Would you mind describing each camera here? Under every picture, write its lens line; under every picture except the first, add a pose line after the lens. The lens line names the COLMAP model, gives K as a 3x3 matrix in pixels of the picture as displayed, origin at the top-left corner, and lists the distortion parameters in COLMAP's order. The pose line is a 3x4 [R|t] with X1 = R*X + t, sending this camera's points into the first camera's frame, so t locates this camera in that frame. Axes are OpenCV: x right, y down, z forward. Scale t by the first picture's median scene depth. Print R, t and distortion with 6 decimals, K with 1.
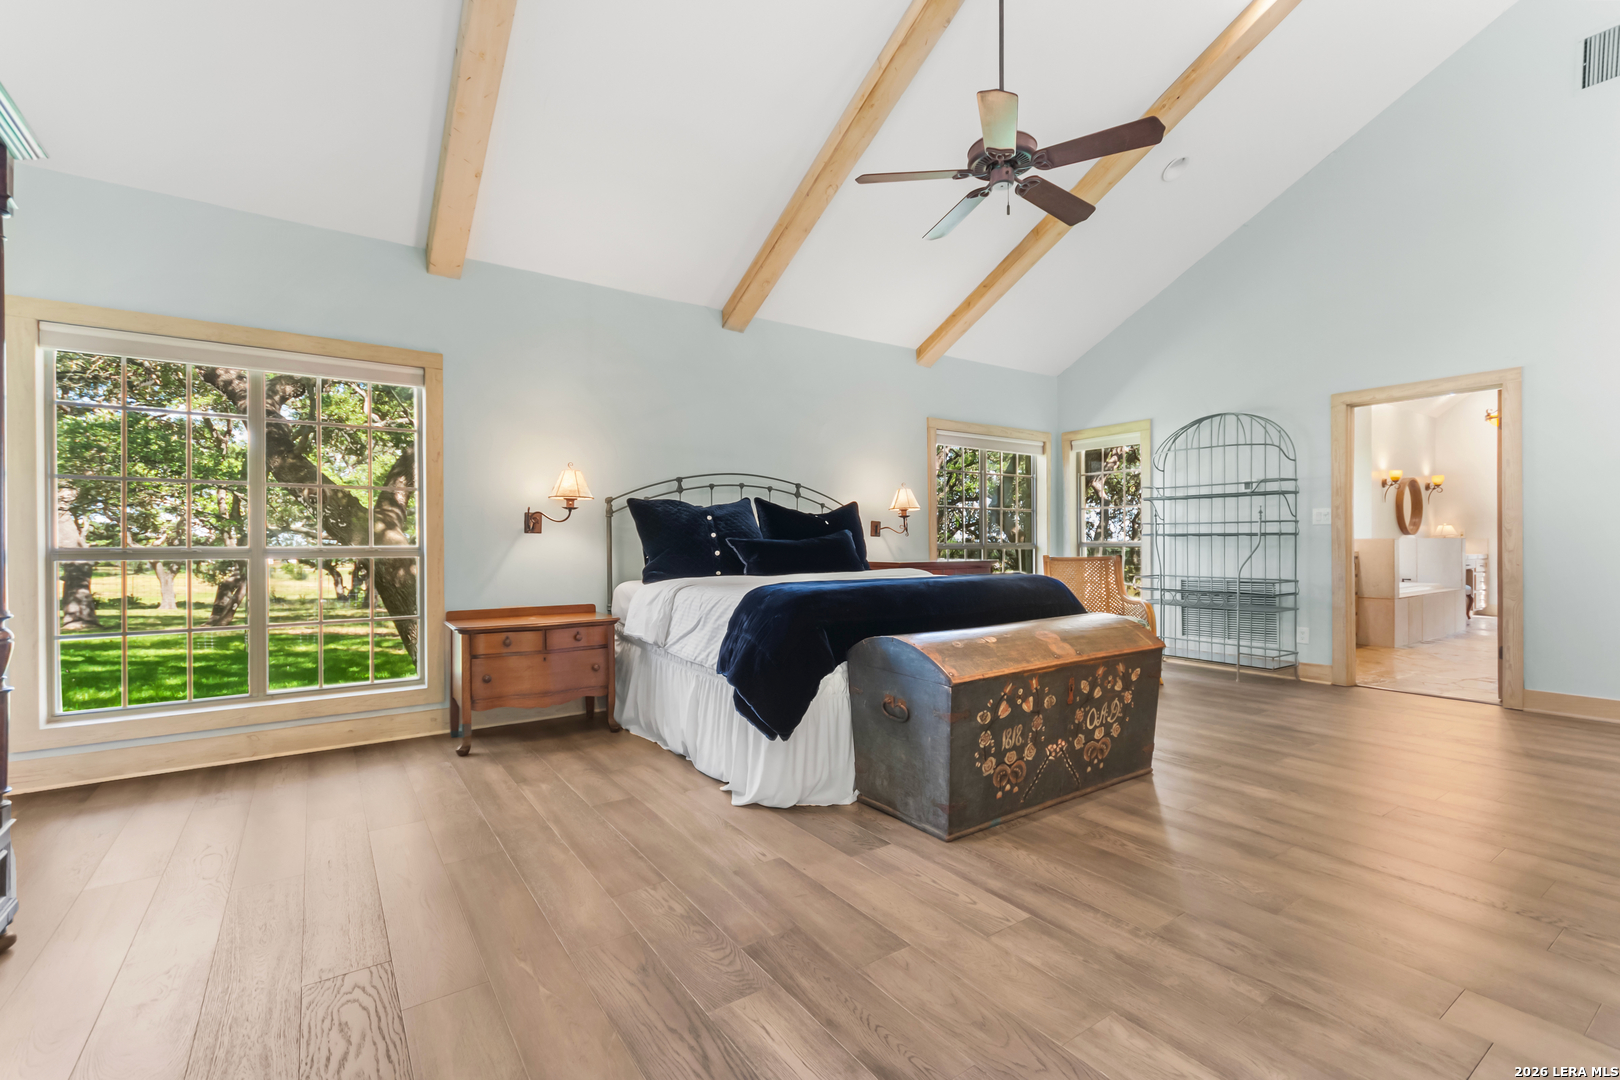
lens RADIAL K [[722.3, 0, 801.9], [0, 722.3, 544.3], [0, 0, 1]] dist [0.011845, -0.002867]
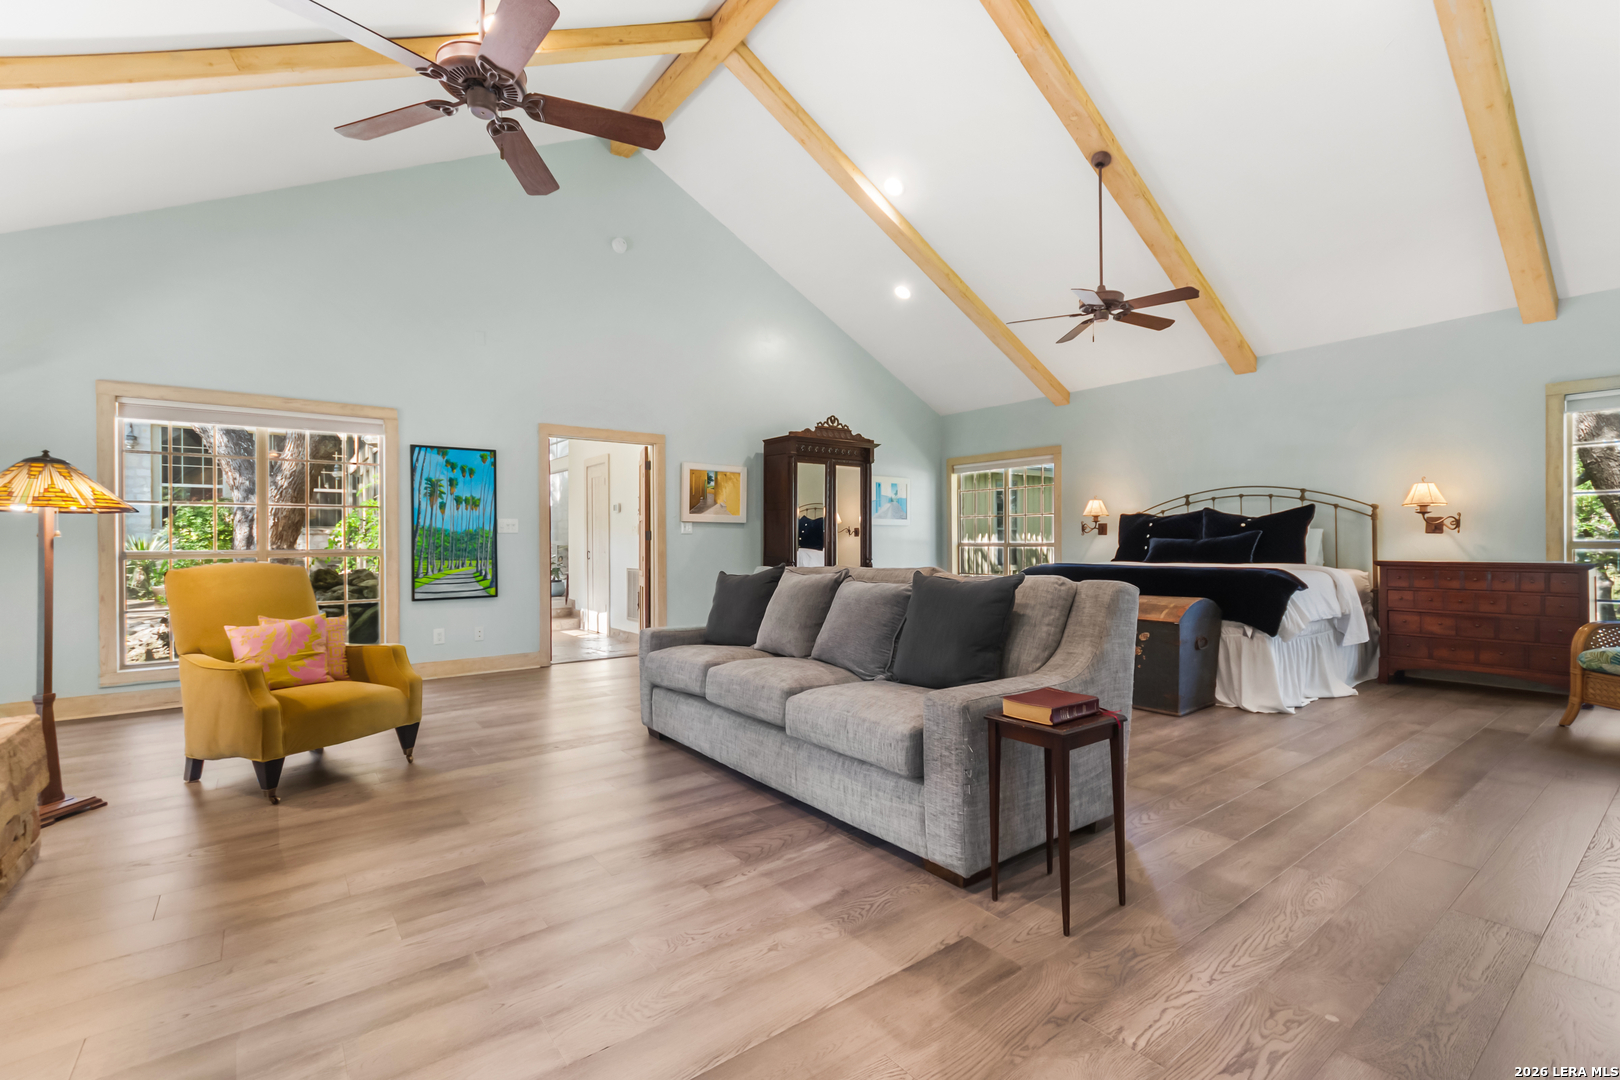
lens RADIAL K [[722.3, 0, 807.1], [0, 722.3, 540.2], [0, 0, 1]] dist [0.011845, -0.002867]
pose [[0.050779, 0.003538, -0.998704, 2.066340], [0.004339, 0.999984, 0.003763, -0.019620], [0.998700, -0.004524, 0.050763, 0.302855]]
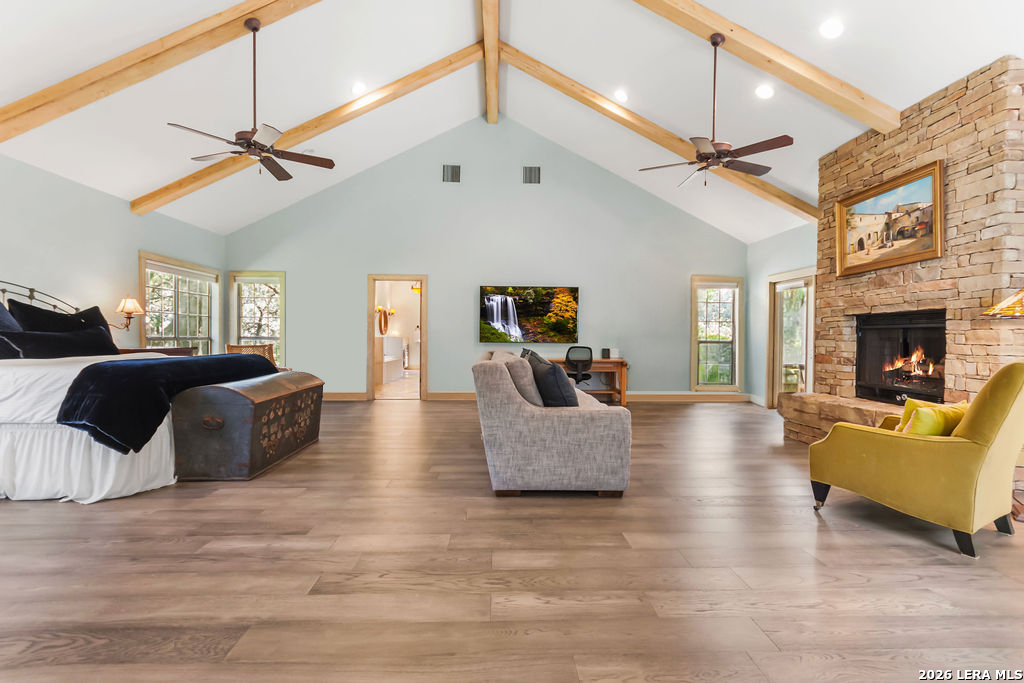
lens RADIAL K [[456.6, 0, 504.0], [0, 456.6, 340.0], [0, 0, 1]] dist [0.011845, -0.002867]
pose [[0.554884, 0.006703, 0.831901, -0.414827], [-0.009250, 0.999955, -0.001887, 0.002228], [-0.831877, -0.006648, 0.554921, -0.285804]]
